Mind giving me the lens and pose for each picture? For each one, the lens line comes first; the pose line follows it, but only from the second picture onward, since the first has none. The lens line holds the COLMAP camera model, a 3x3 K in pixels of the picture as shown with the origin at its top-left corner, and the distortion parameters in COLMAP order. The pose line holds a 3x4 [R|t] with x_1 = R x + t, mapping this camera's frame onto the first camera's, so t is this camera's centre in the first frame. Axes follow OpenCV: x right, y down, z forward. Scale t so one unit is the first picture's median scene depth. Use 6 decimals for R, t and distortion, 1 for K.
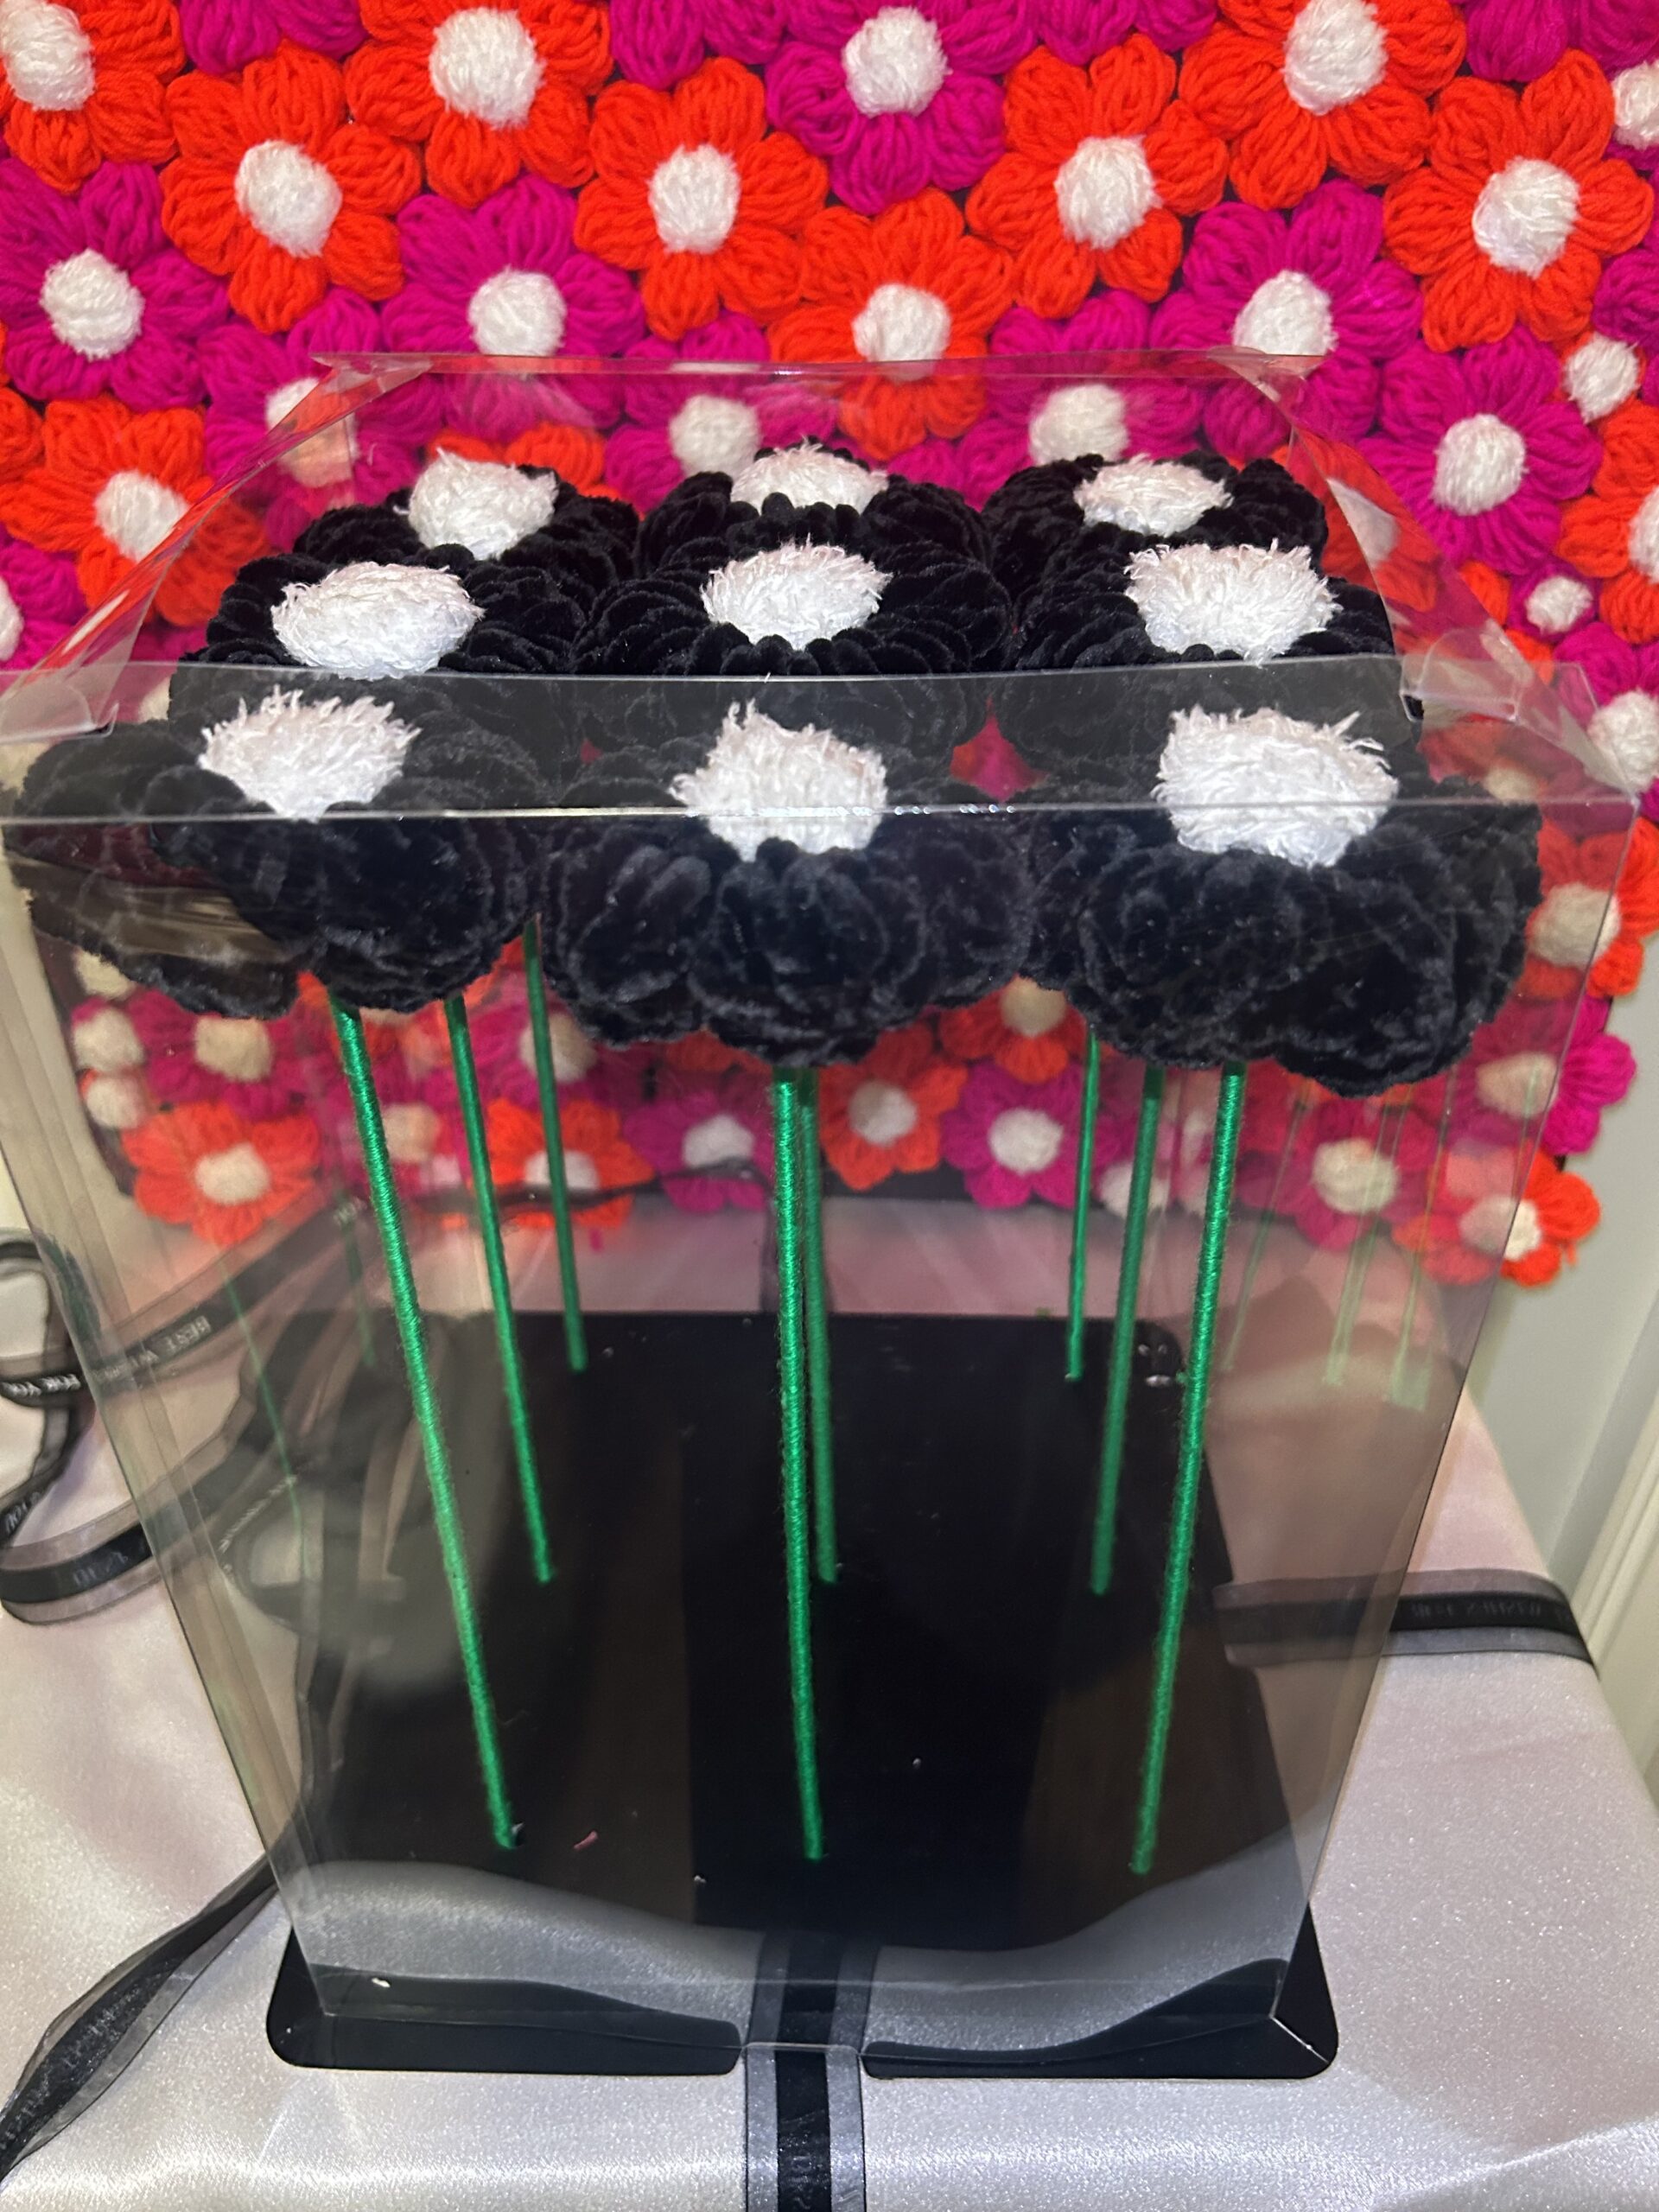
lens RADIAL K [[1707.4, 0, 824.1], [0, 1707.4, 1107.8], [0, 0, 1]] dist [0.060298, -0.090940]
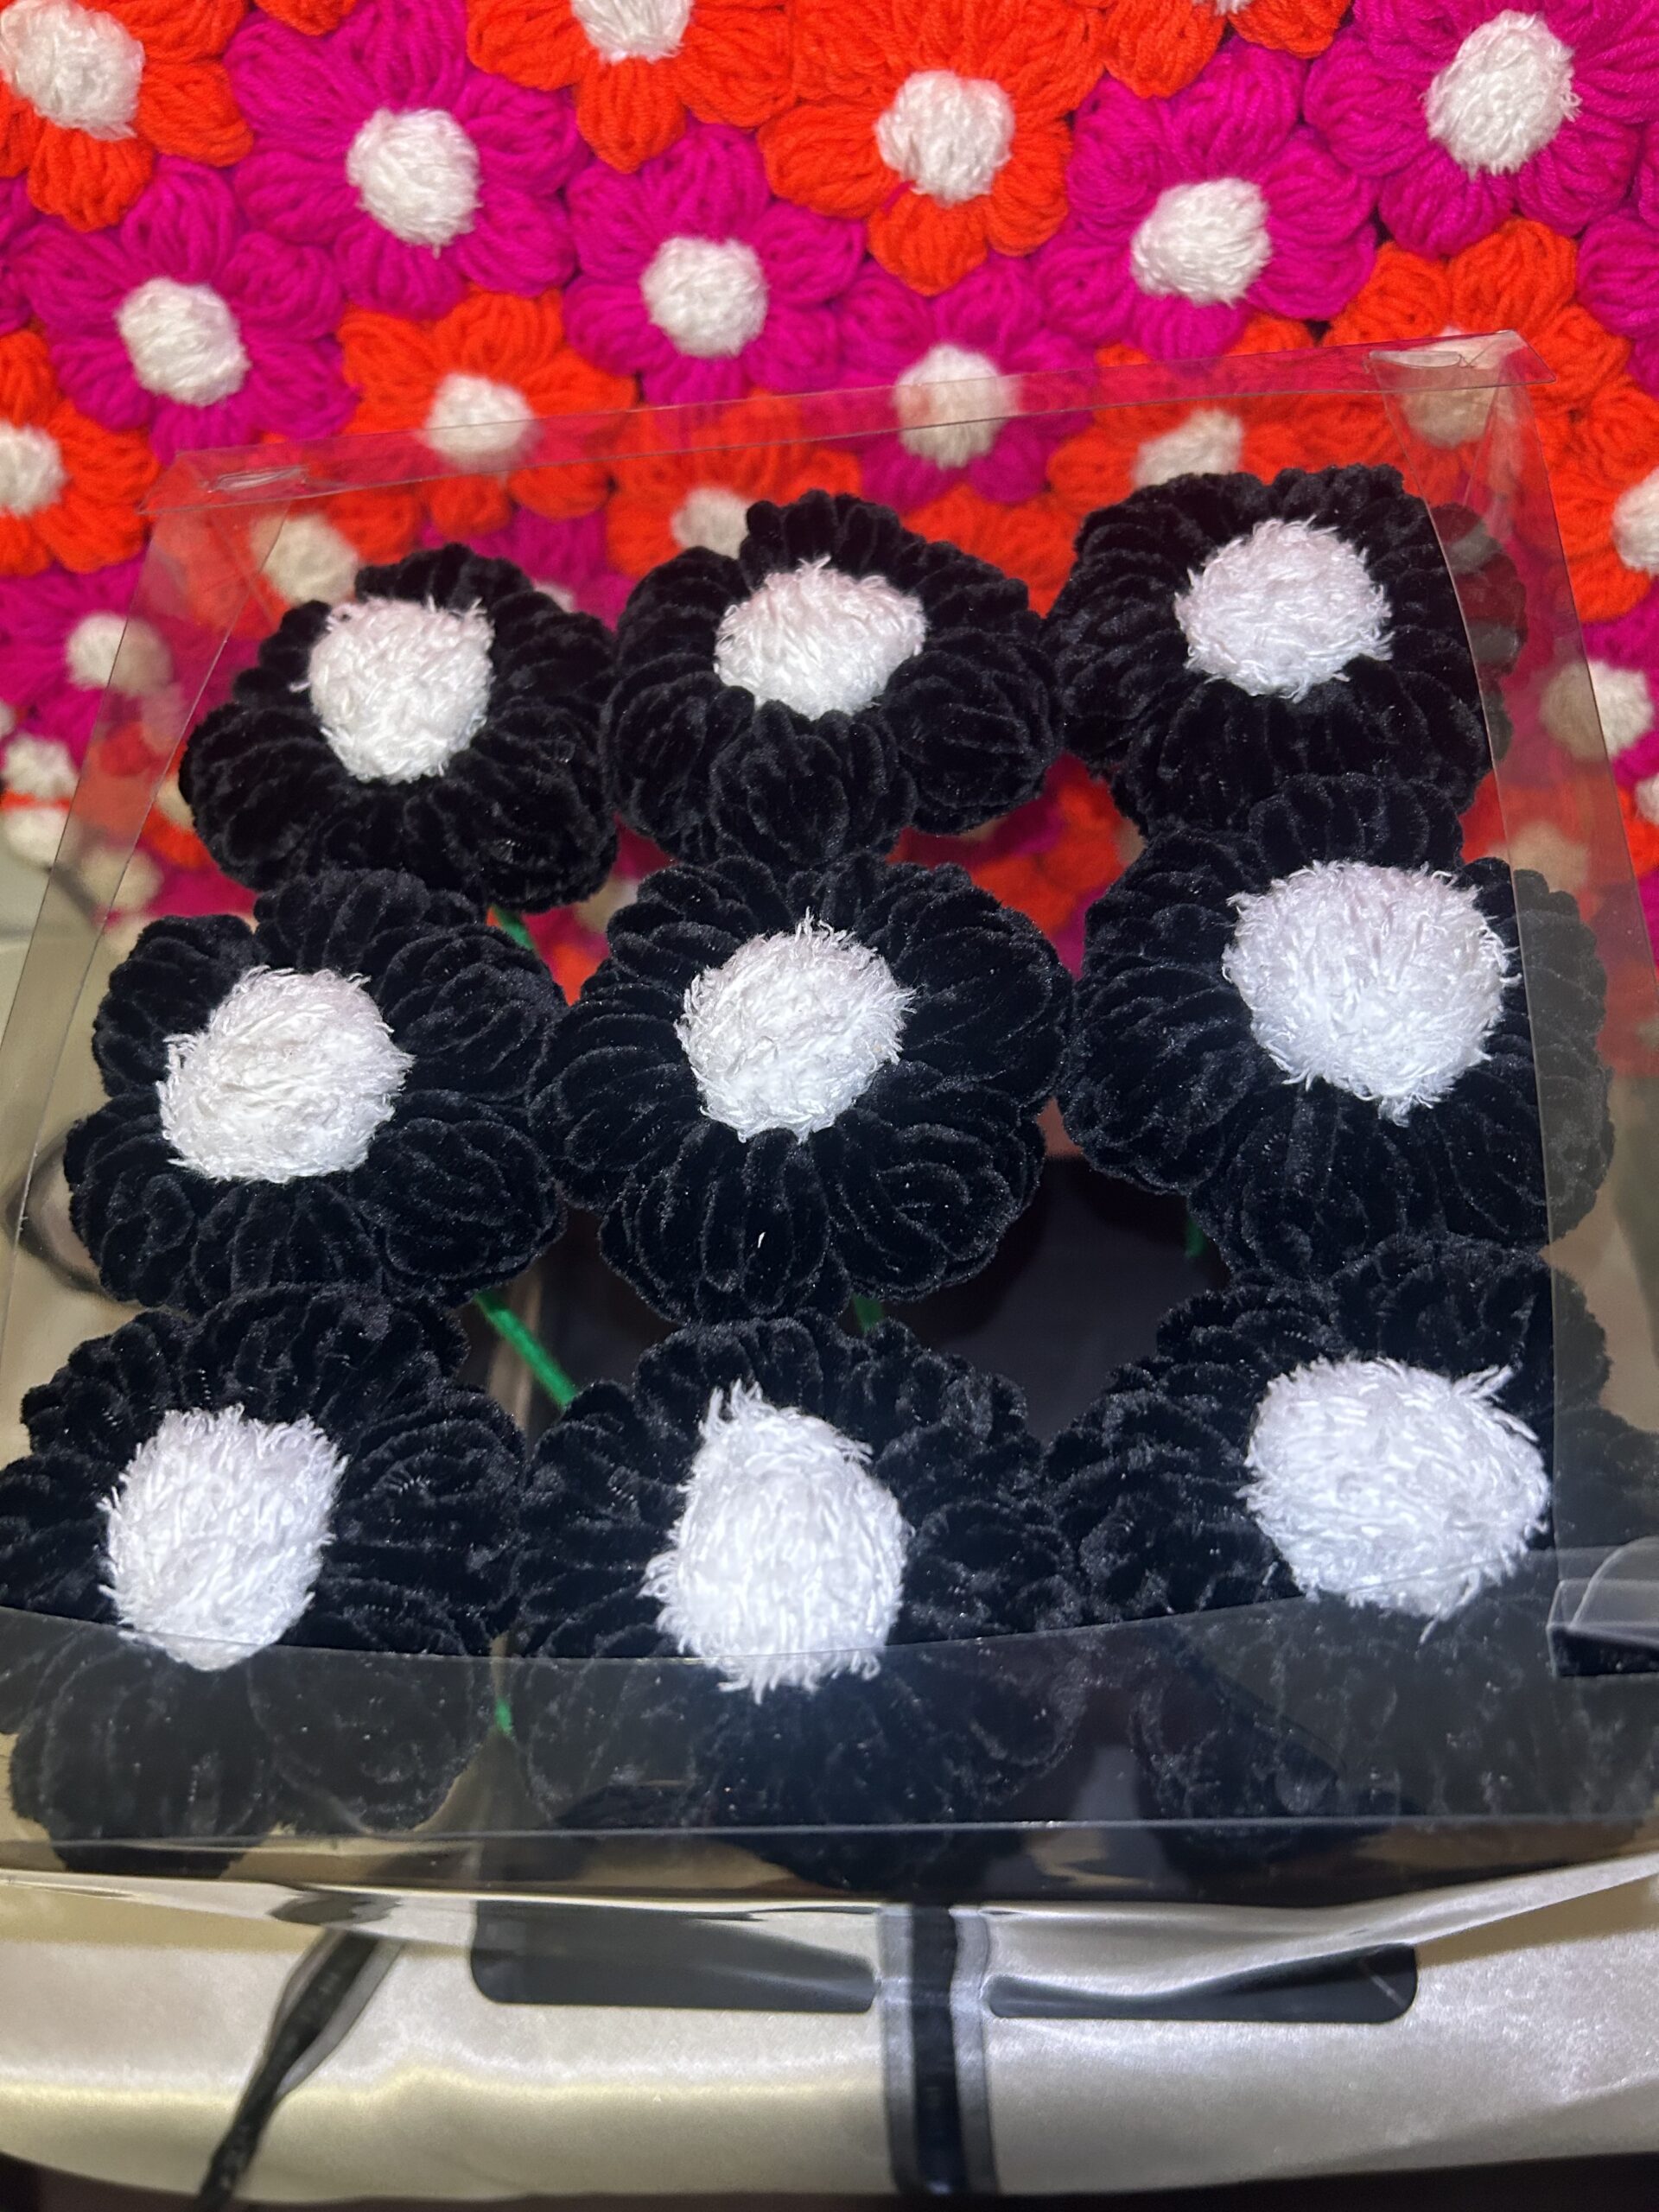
lens RADIAL K [[1707.4, 0, 824.1], [0, 1707.4, 1107.8], [0, 0, 1]] dist [0.060298, -0.090940]
pose [[0.993834, -0.044109, -0.101728, 0.052906], [0.083455, 0.901633, 0.424373, -0.417817], [0.073003, -0.430246, 0.899755, 0.199731]]
